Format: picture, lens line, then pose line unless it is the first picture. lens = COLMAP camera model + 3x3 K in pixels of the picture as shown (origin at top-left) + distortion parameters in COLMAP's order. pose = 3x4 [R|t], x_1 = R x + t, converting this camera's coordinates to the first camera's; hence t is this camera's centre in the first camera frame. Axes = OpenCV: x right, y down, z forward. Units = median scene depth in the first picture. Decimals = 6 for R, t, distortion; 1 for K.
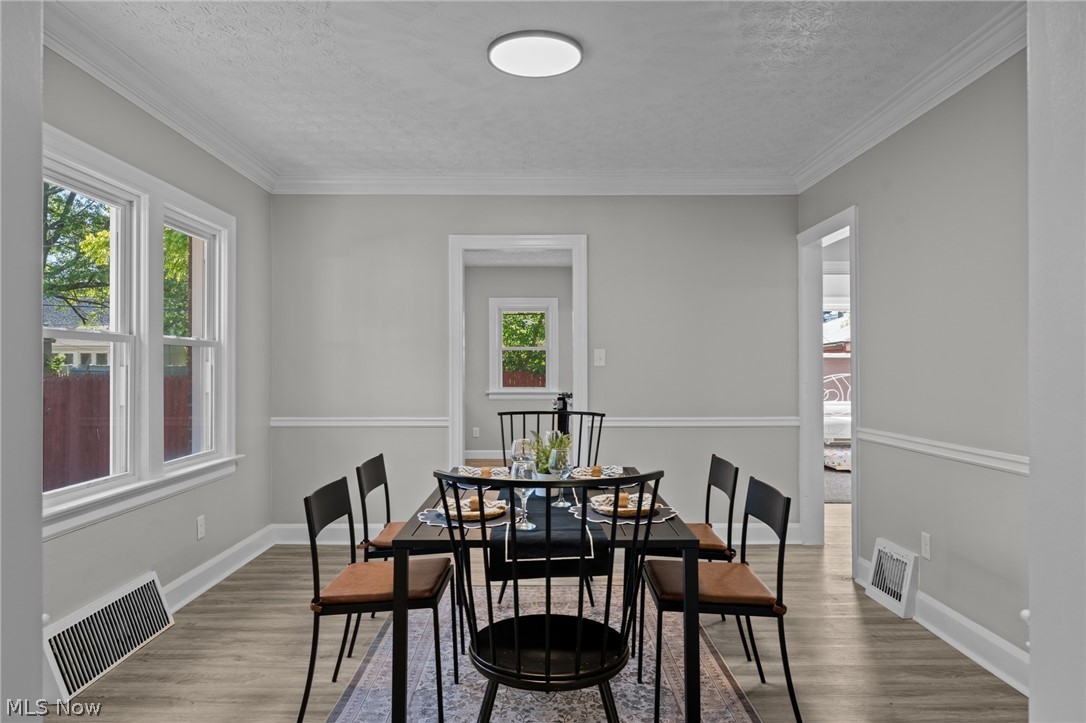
lens RADIAL K [[719.0, 0, 543.0], [0, 719.0, 361.5], [0, 0, 1]] dist [-0.001362, -0.000521]
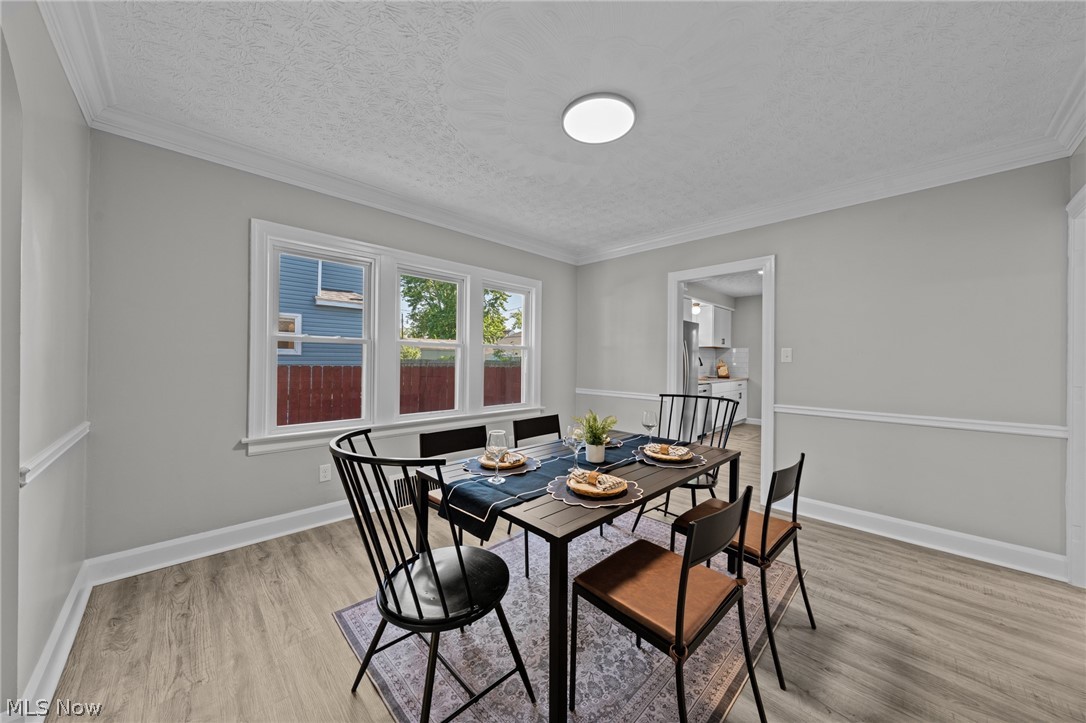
lens RADIAL K [[376.4, 0, 540.6], [0, 376.4, 358.7], [0, 0, 1]] dist [-0.000453, -0.000092]
pose [[0.694576, 0.005841, -0.719396, 0.247715], [-0.006857, 0.999975, 0.001499, 0.002196], [0.719387, 0.003892, 0.694598, 0.270409]]
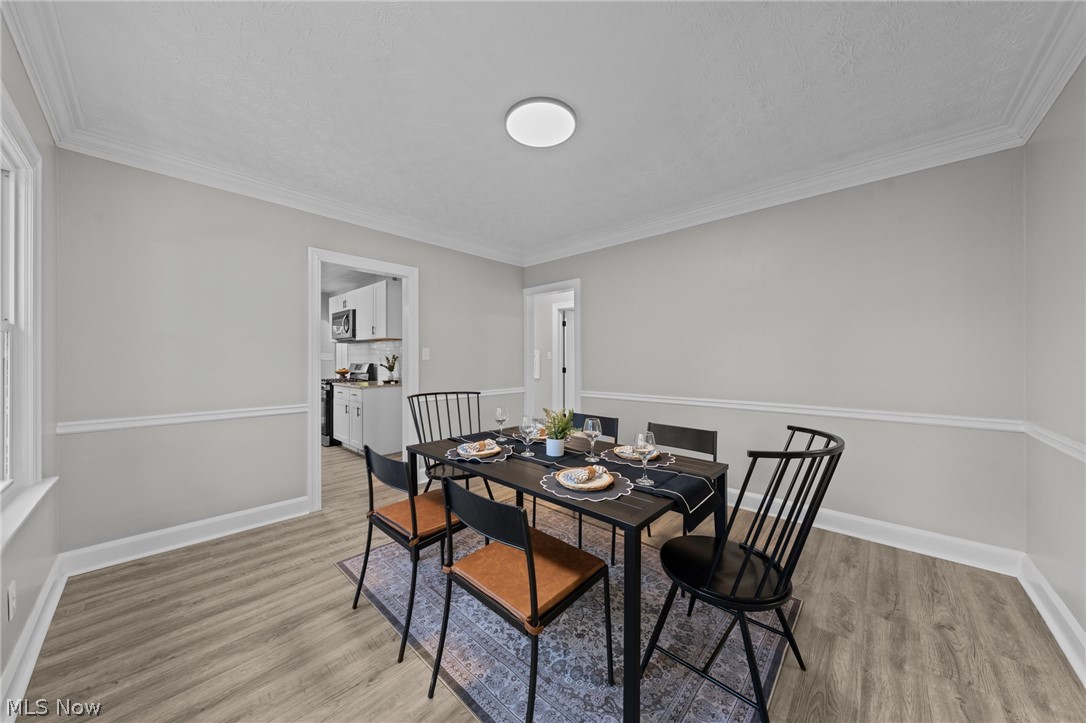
lens RADIAL K [[366.0, 0, 538.6], [0, 366.0, 359.6], [0, 0, 1]] dist [0.001227, 0.000195]
pose [[0.687987, 0.001468, 0.725721, -0.306513], [-0.006288, 0.999972, 0.003938, 0.001396], [-0.725696, -0.007272, 0.687978, 0.323865]]
